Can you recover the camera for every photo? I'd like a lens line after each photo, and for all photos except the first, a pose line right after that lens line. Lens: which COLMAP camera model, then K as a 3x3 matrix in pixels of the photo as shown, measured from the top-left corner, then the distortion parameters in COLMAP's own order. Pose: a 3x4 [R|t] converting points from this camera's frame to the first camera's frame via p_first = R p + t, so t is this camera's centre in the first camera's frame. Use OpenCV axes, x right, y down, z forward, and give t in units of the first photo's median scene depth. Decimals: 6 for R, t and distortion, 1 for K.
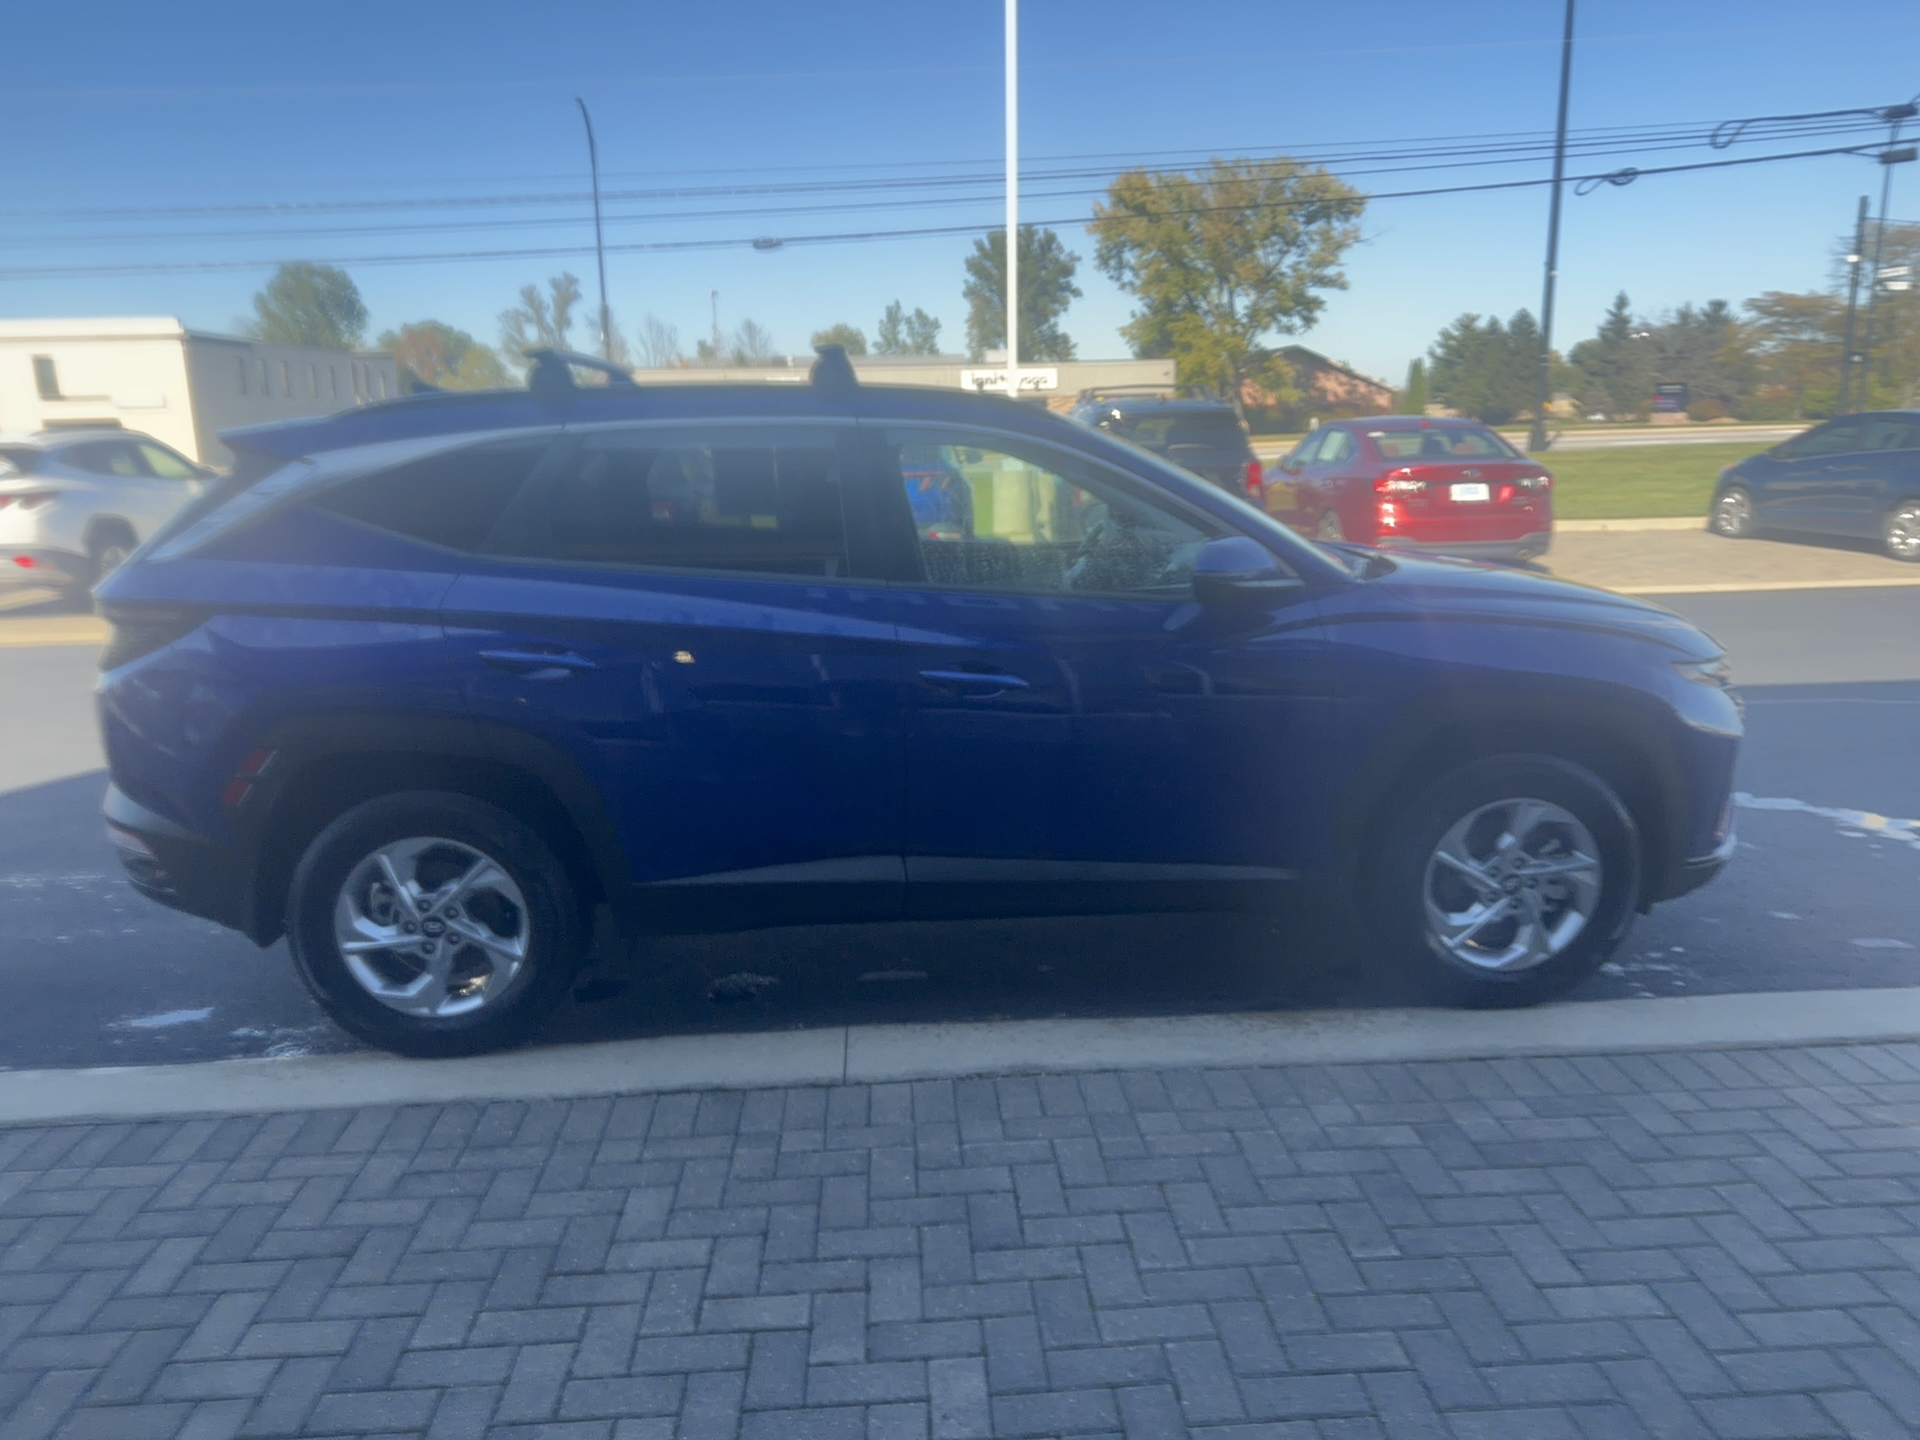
lens RADIAL K [[1362.2, 0, 964.4], [0, 1362.2, 736.9], [0, 0, 1]] dist [0.017541, -0.030557]
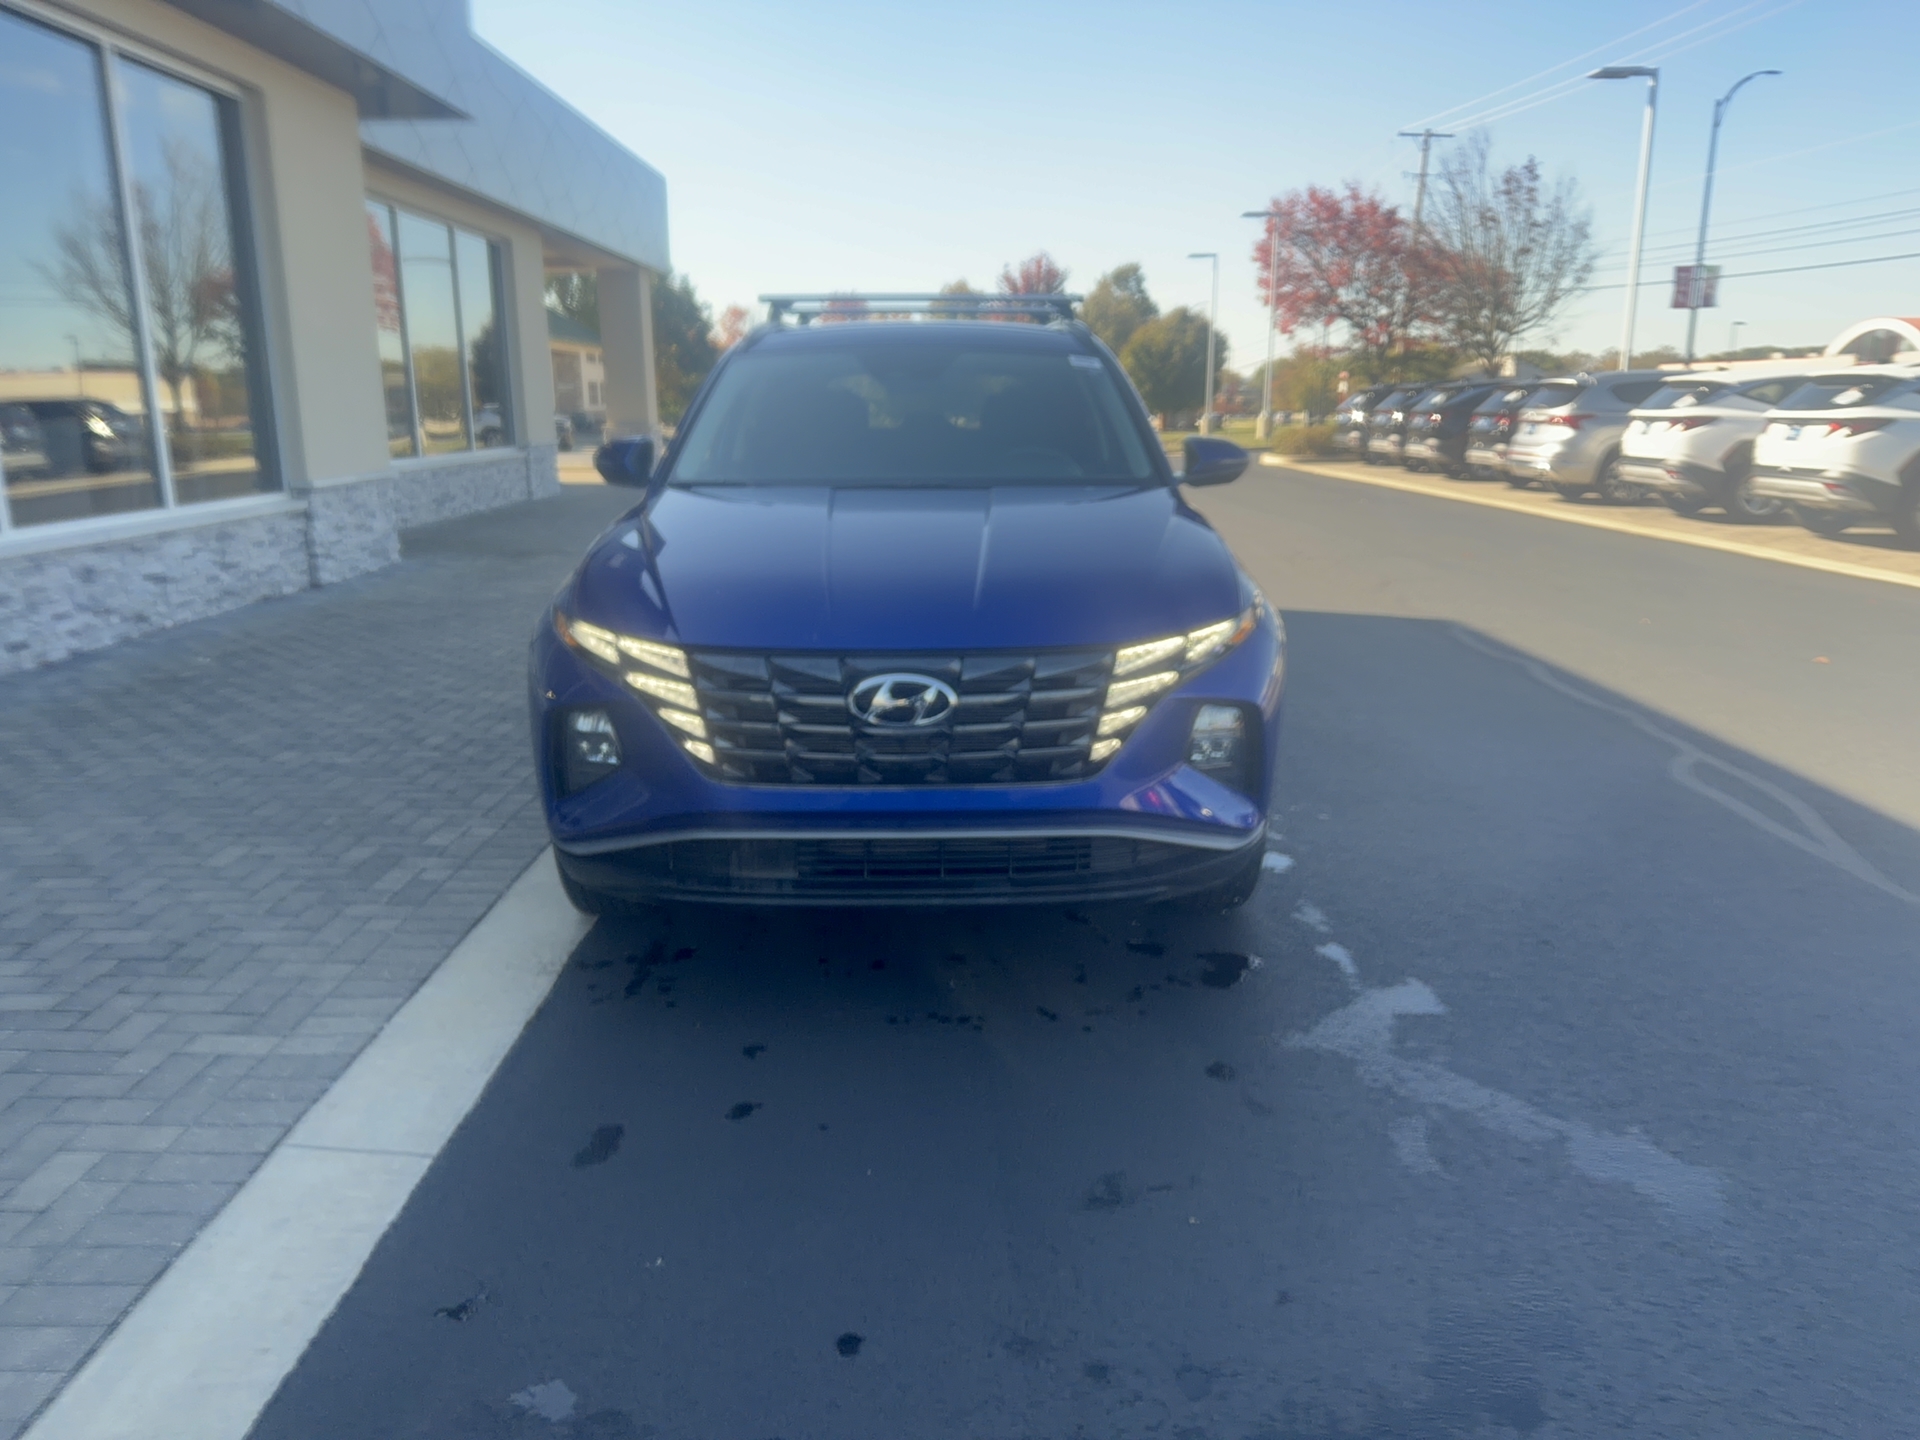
lens RADIAL K [[1362.2, 0, 949.3], [0, 1362.2, 708.5], [0, 0, 1]] dist [0.017541, -0.030557]
pose [[-0.059212, 0.243424, -0.968111, 1.392828], [-0.216130, 0.943683, 0.250501, -0.275080], [0.974568, 0.224070, -0.003267, 1.255746]]
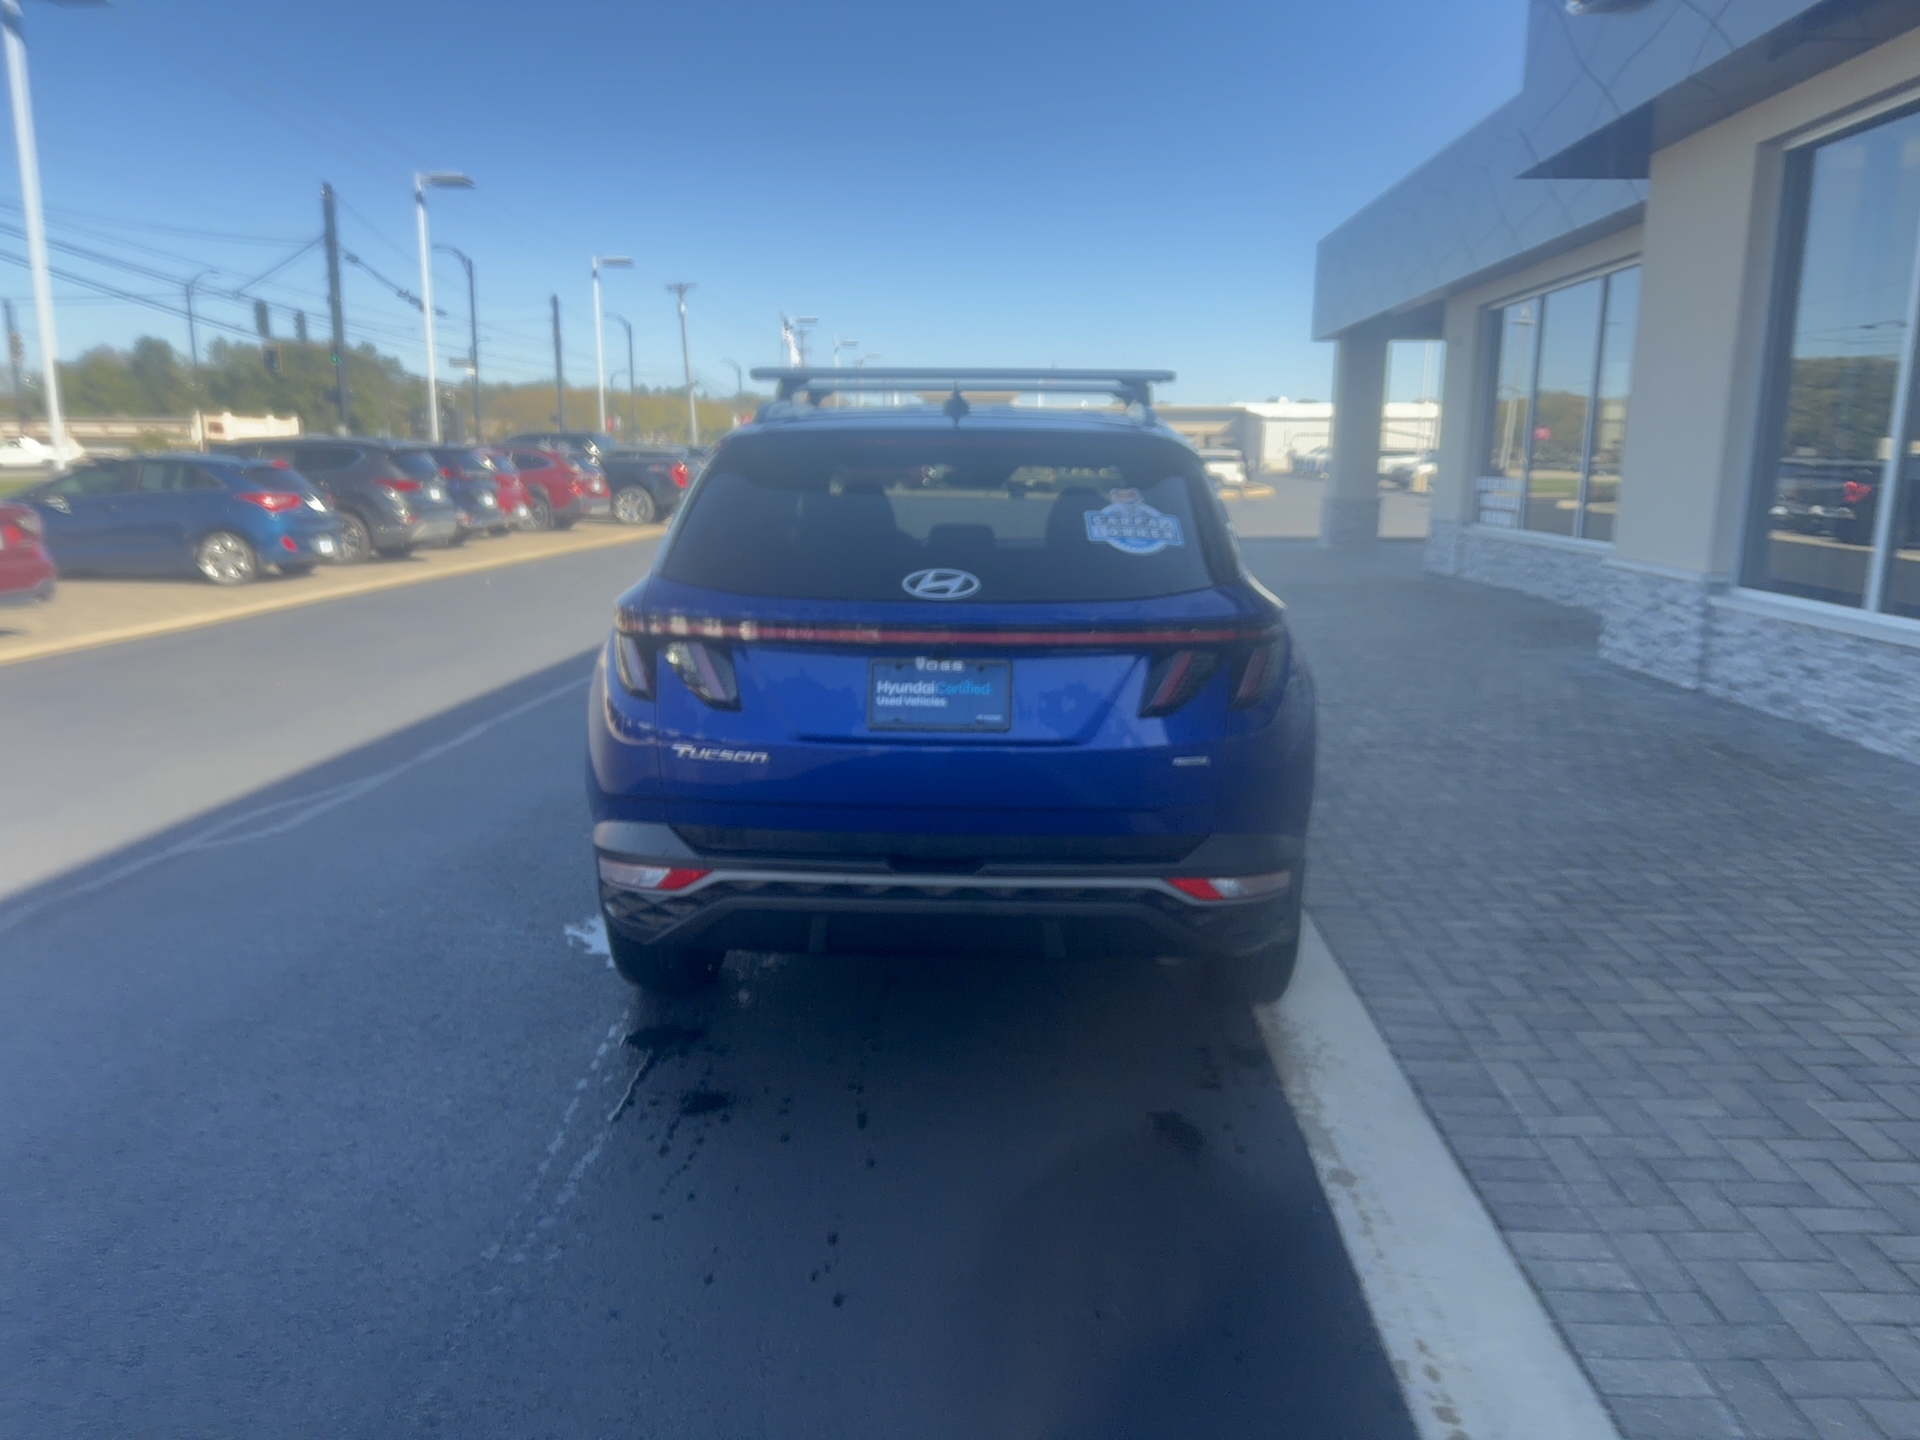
lens RADIAL K [[1362.2, 0, 953.4], [0, 1362.2, 729.8], [0, 0, 1]] dist [0.017541, -0.030557]
pose [[0.110807, -0.169784, 0.979232, -1.435883], [0.211432, 0.966771, 0.143699, -0.187613], [-0.971091, 0.191119, 0.143023, 1.015839]]
